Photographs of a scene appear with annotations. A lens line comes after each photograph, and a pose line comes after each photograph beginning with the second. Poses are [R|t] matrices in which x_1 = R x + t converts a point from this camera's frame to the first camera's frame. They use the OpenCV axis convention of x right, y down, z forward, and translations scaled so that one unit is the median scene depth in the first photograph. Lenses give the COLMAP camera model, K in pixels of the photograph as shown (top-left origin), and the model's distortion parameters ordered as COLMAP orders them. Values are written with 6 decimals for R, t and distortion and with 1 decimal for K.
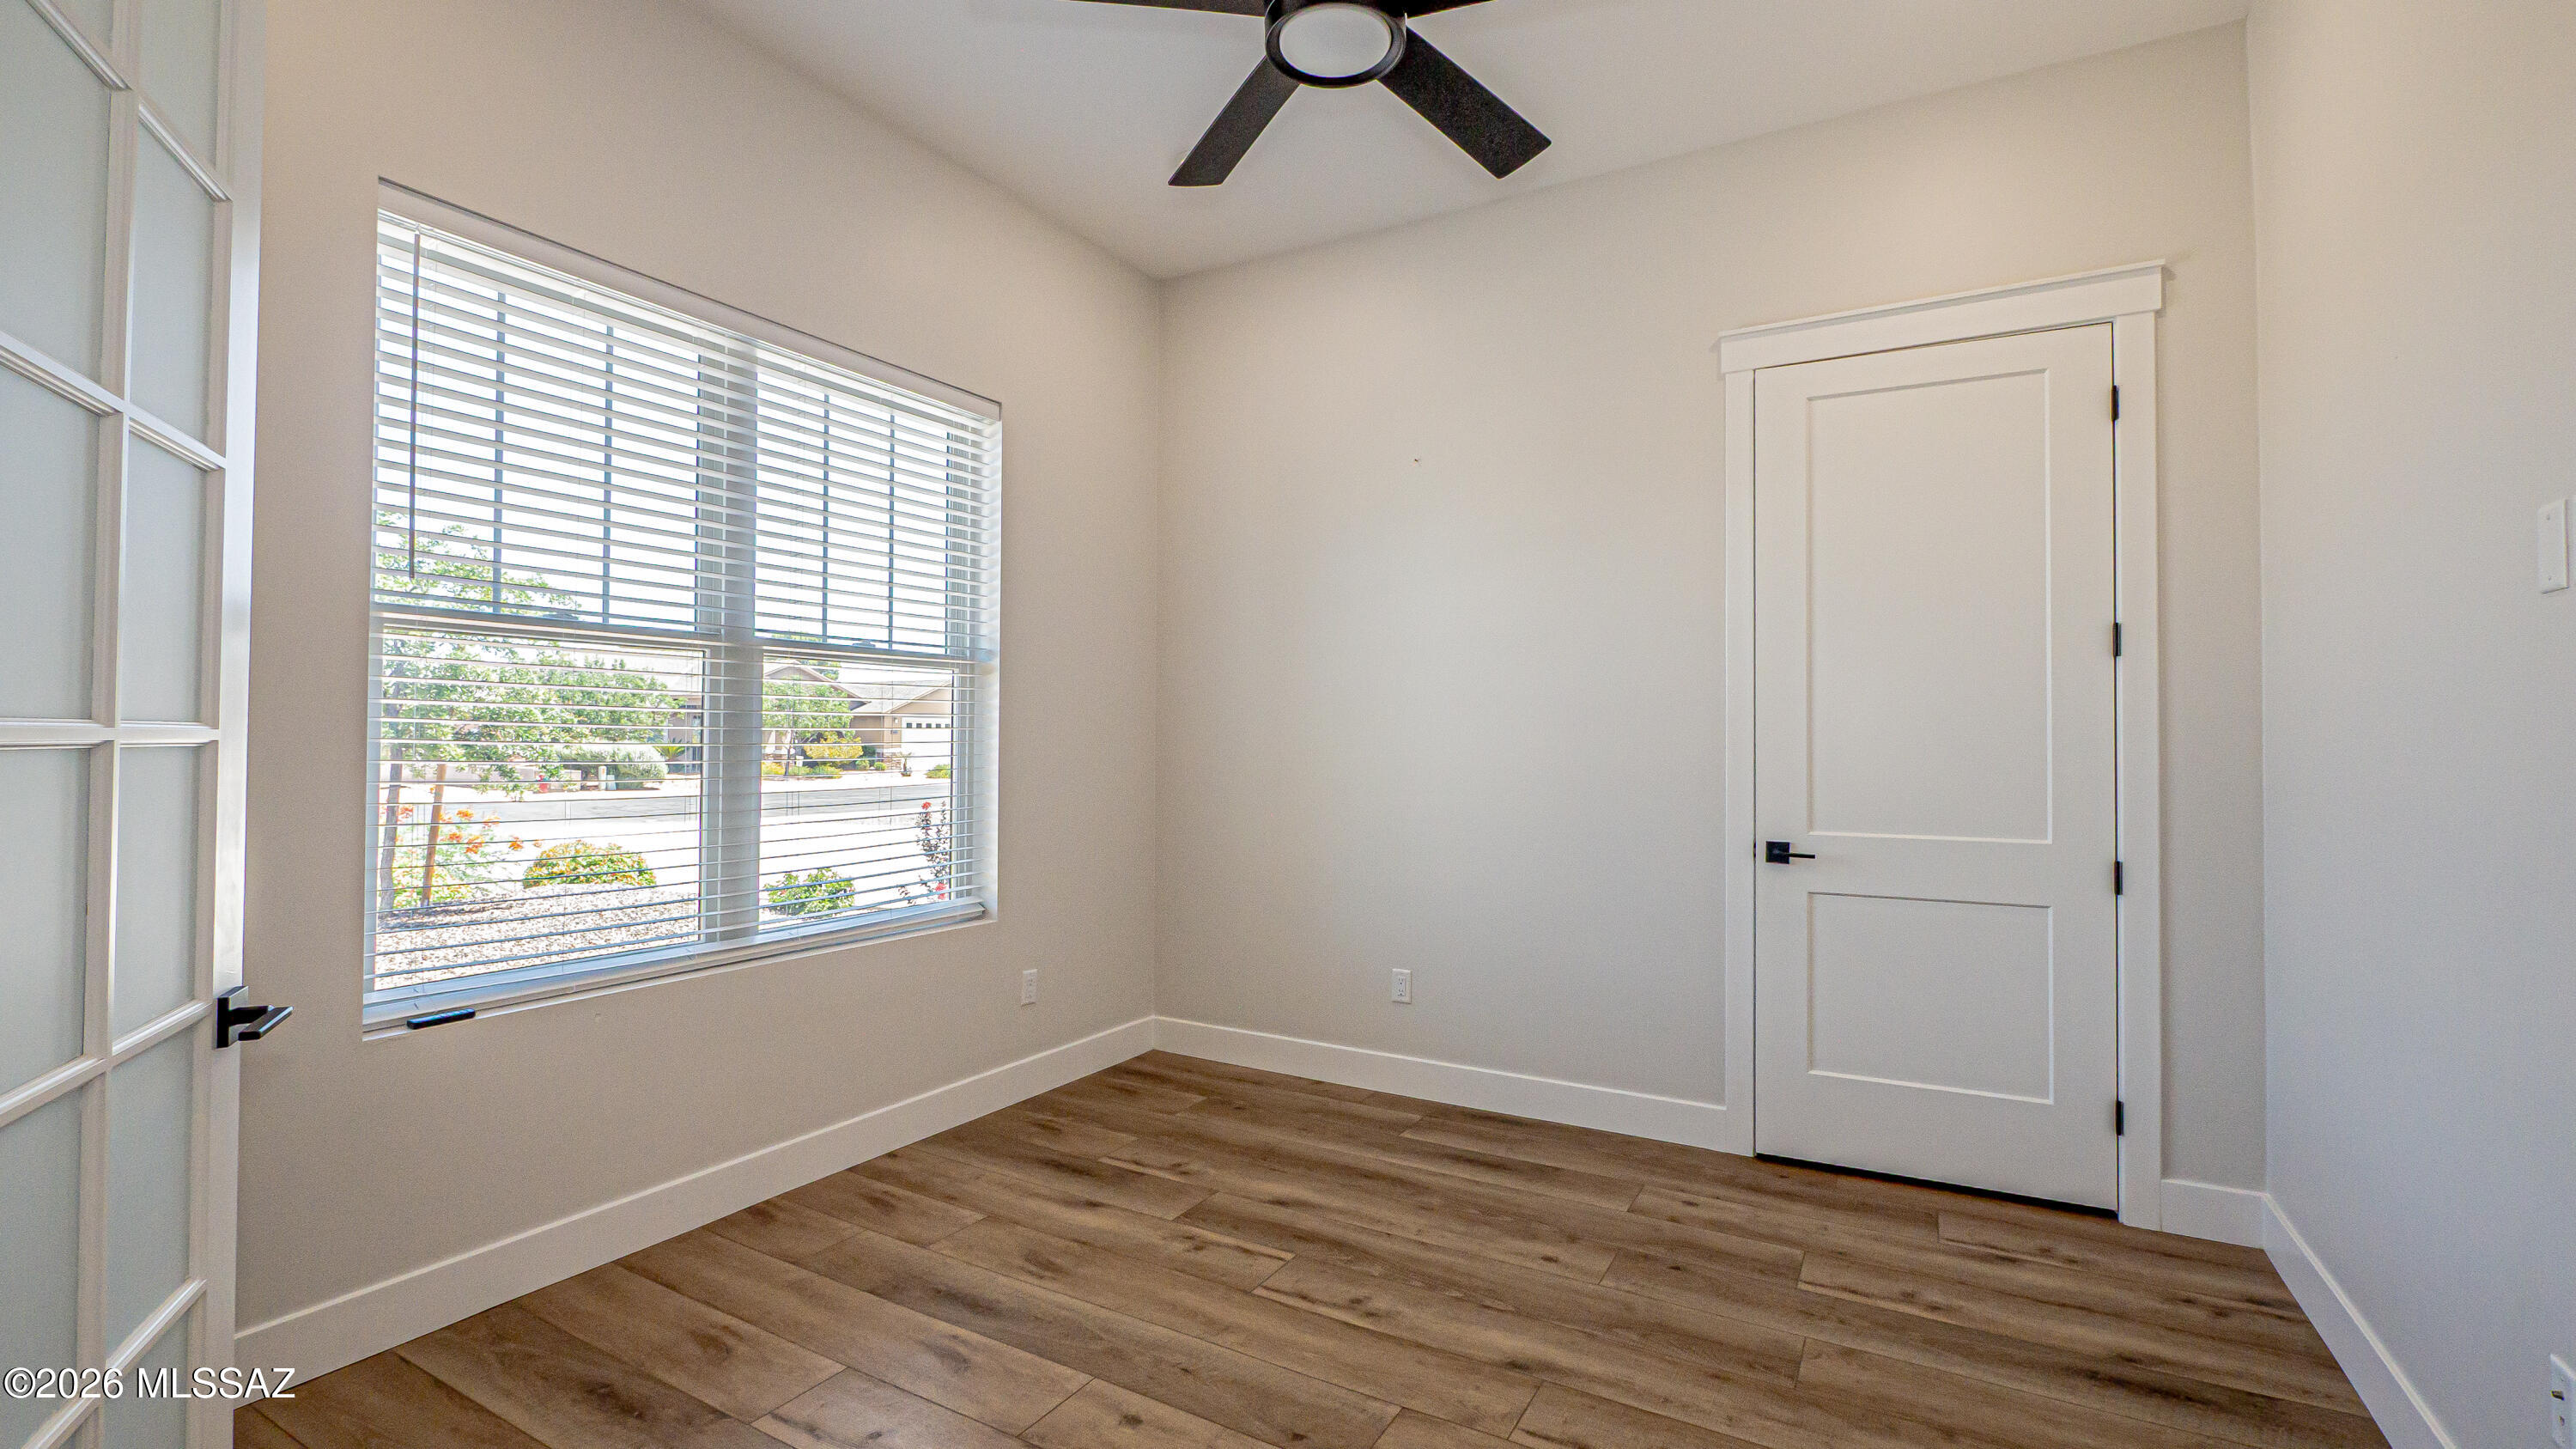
lens RADIAL K [[1093.1, 0, 1298.1], [0, 1093.1, 720.9], [0, 0, 1]] dist [-0.006492, 0.000311]
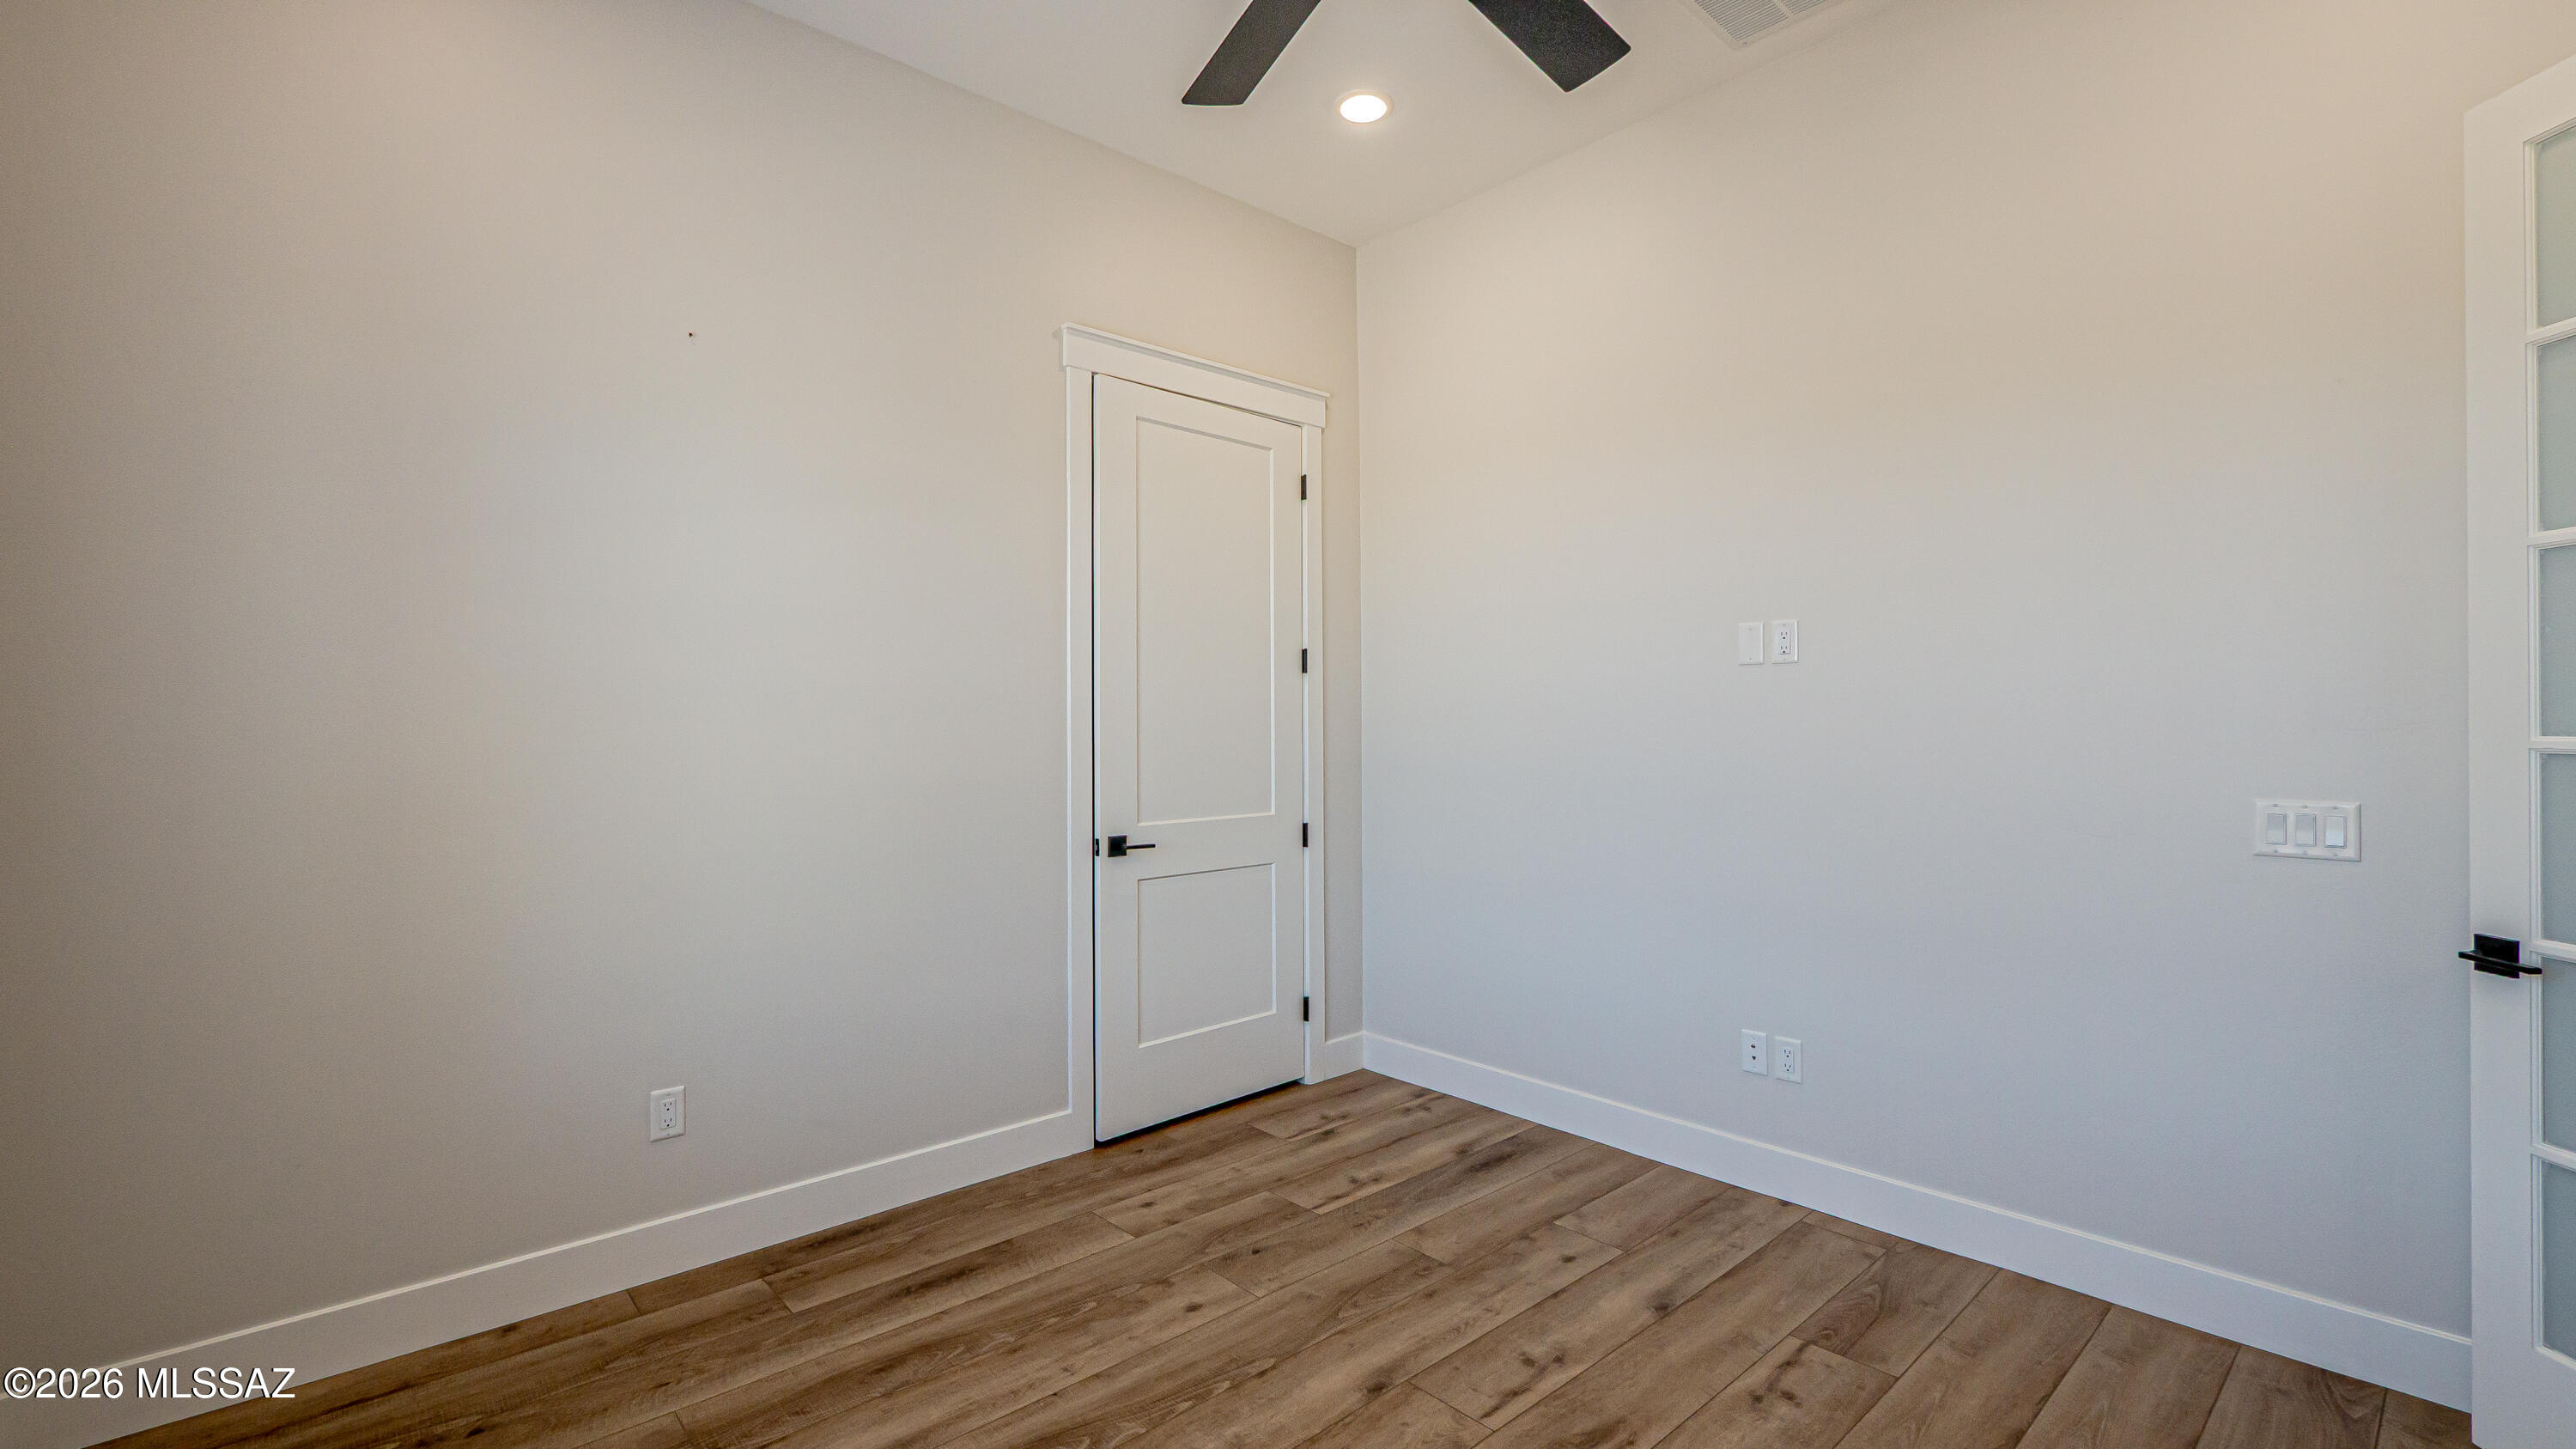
lens RADIAL K [[1093.1, 0, 1298.1], [0, 1093.1, 720.9], [0, 0, 1]] dist [-0.006492, 0.000311]
pose [[0.325109, -0.003998, 0.945668, -0.540503], [-0.008339, 0.999940, 0.007094, -0.008737], [-0.945640, -0.010192, 0.325057, 0.550676]]
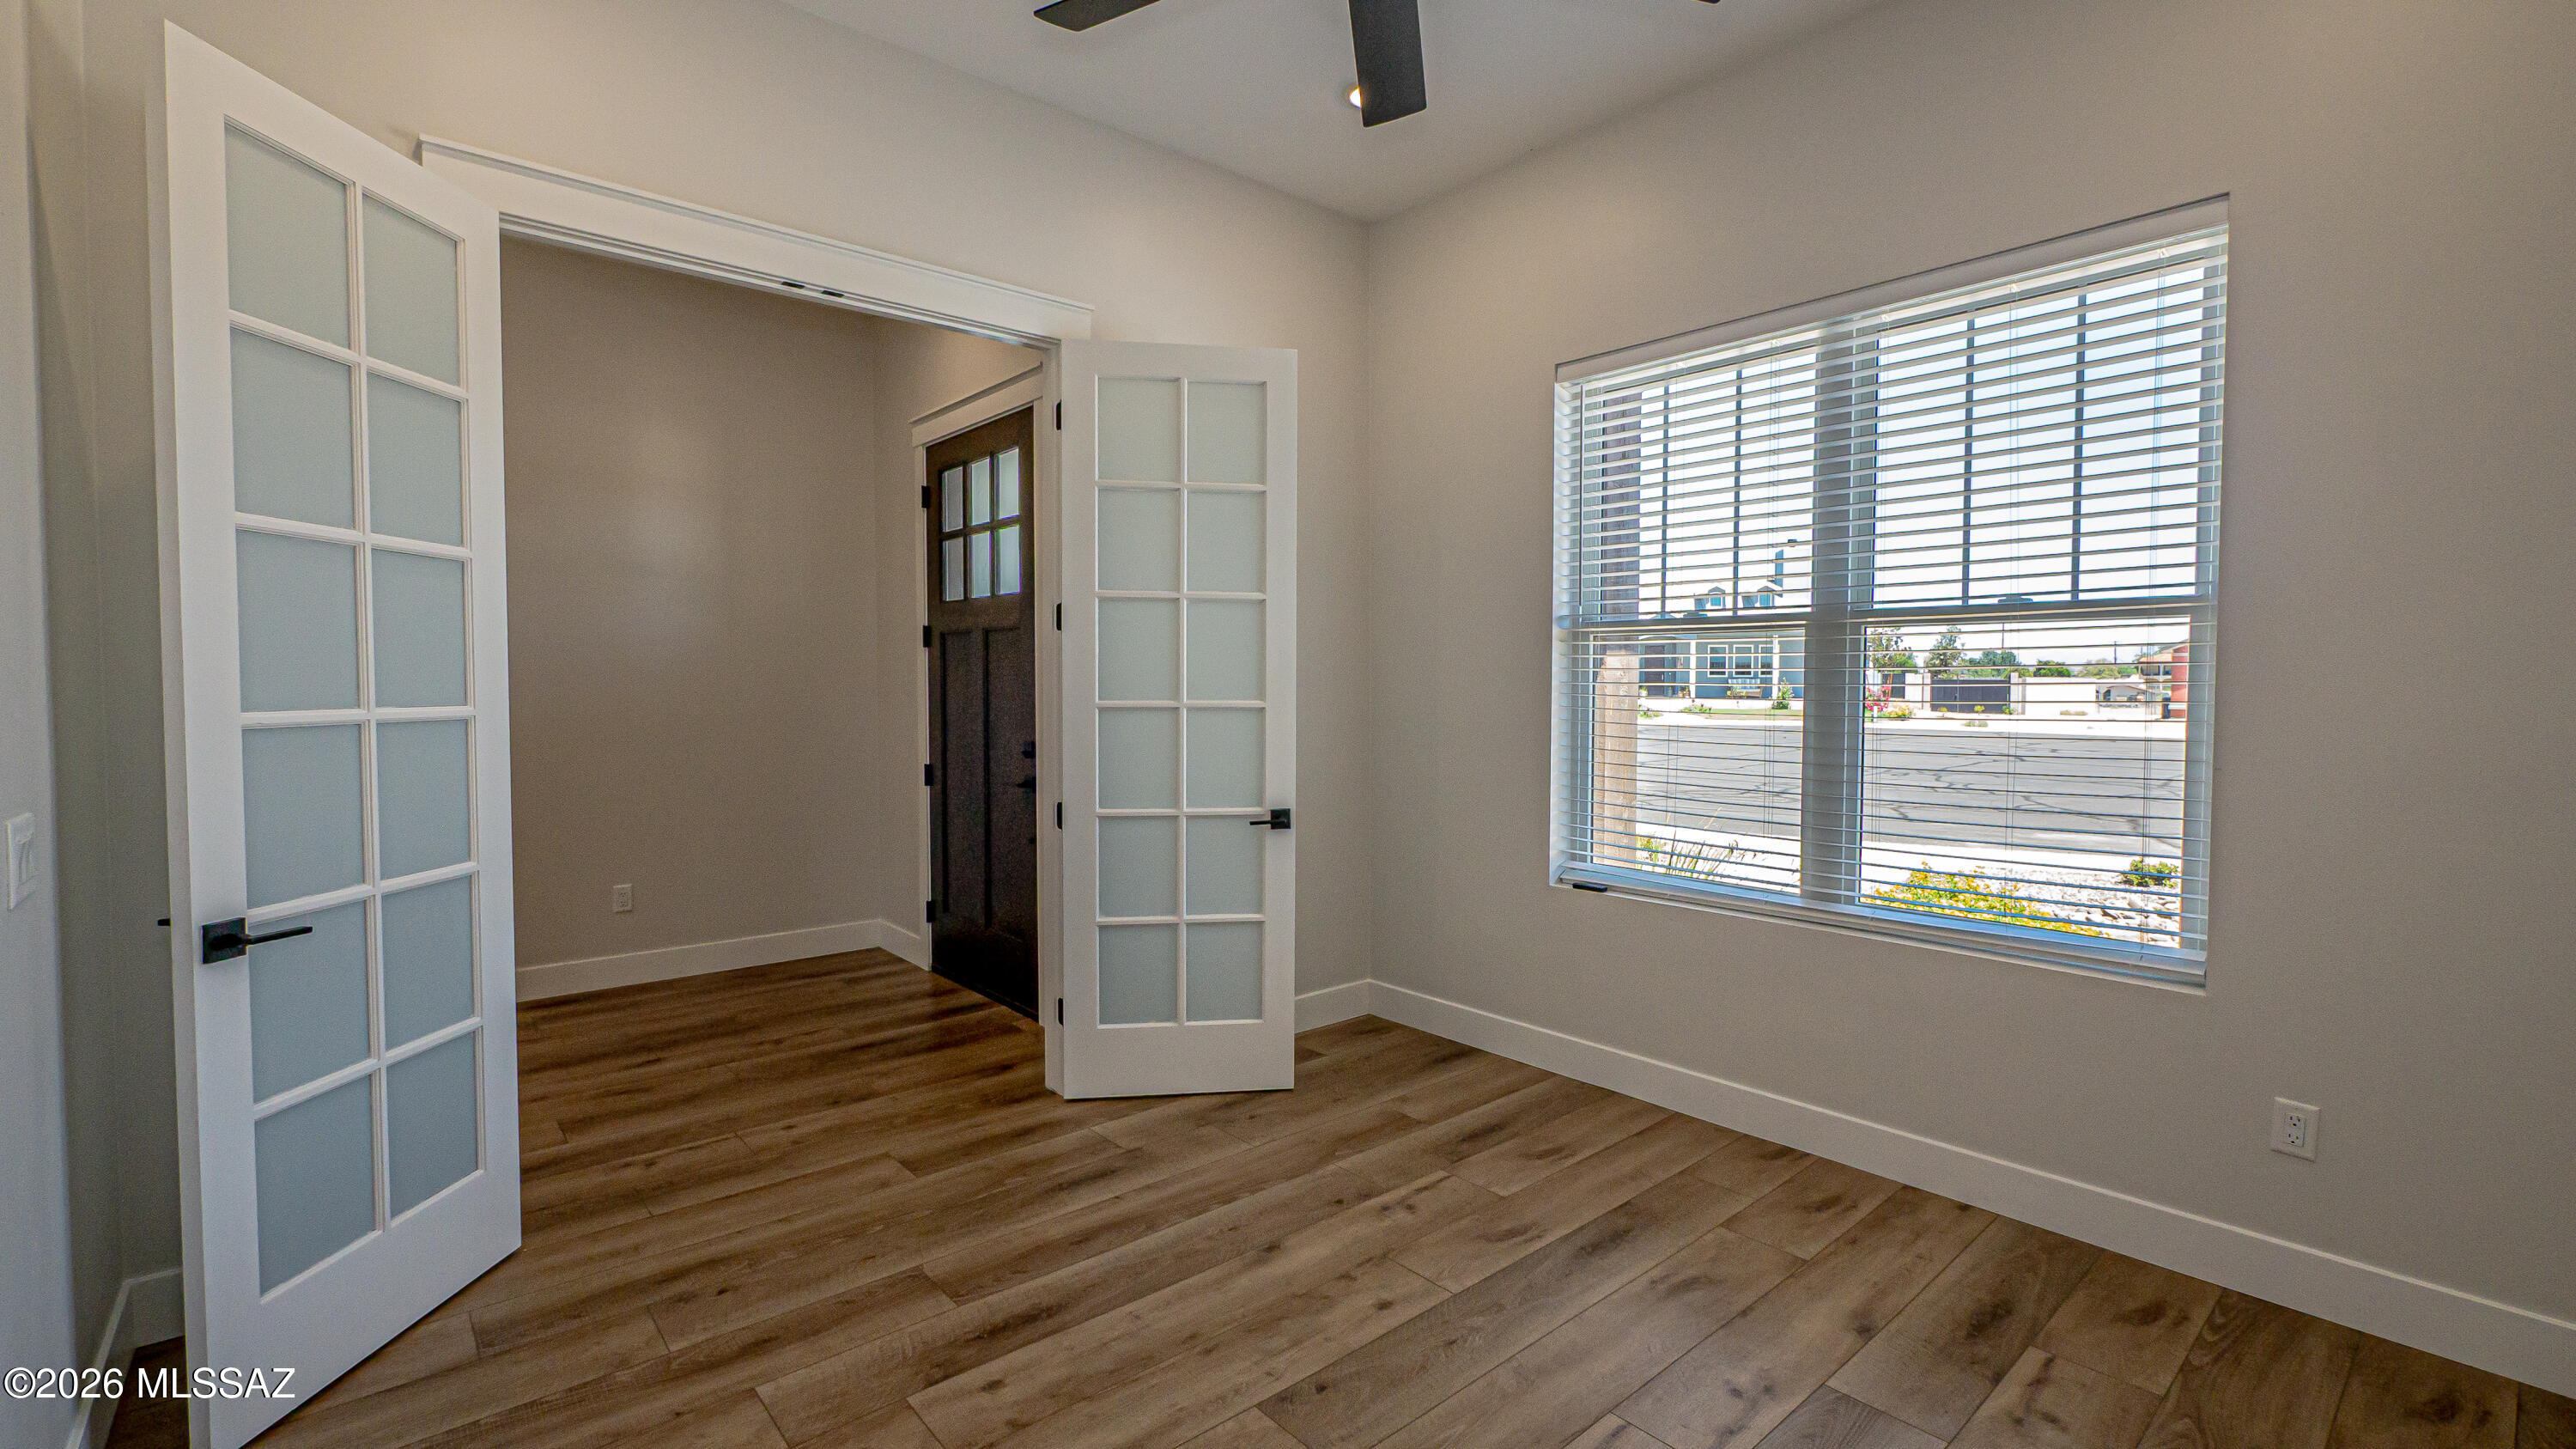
lens RADIAL K [[1093.1, 0, 1298.1], [0, 1093.1, 720.9], [0, 0, 1]] dist [-0.006492, 0.000311]
pose [[-0.317132, 0.026807, -0.948002, 0.644358], [0.011610, 0.999635, 0.024383, -0.006562], [0.948310, -0.003273, -0.317328, 0.861590]]
